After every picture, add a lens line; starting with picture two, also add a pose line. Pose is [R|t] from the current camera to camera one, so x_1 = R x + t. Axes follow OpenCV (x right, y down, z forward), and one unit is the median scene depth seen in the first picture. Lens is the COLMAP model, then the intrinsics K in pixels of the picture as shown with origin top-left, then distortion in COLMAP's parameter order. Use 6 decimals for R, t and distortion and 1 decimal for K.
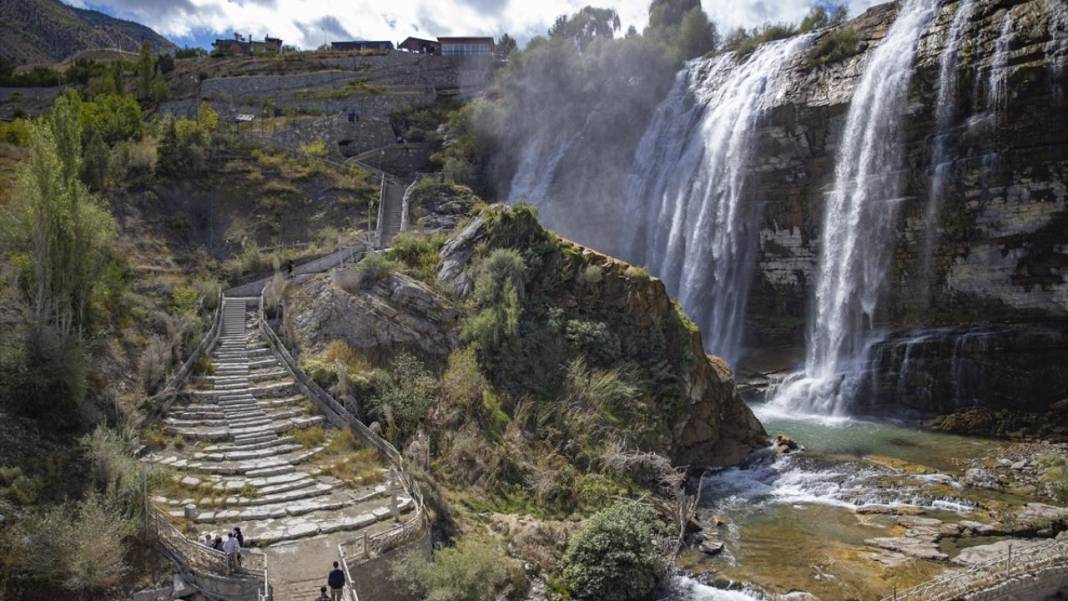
lens RADIAL K [[741.8, 0, 529.8], [0, 741.8, 307.0], [0, 0, 1]] dist [-0.091123, 0.077804]
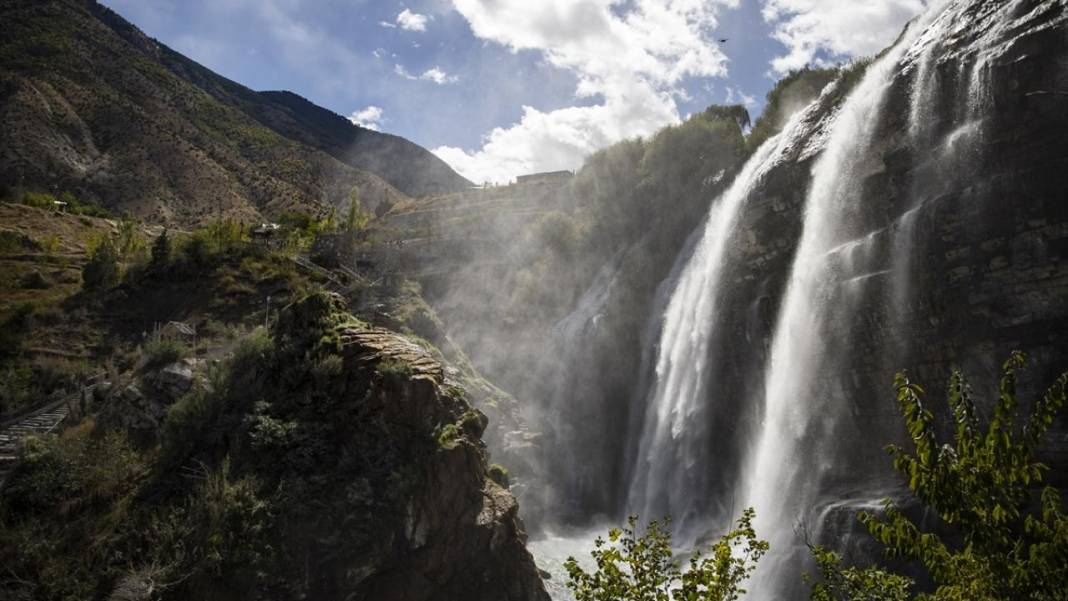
lens RADIAL K [[741.8, 0, 529.9], [0, 741.8, 305.5], [0, 0, 1]] dist [-0.091123, 0.077804]
pose [[0.883242, -0.014724, -0.468686, 0.579888], [-0.080953, 0.979712, -0.183334, 0.019160], [0.461877, 0.199869, 0.864131, 0.341382]]
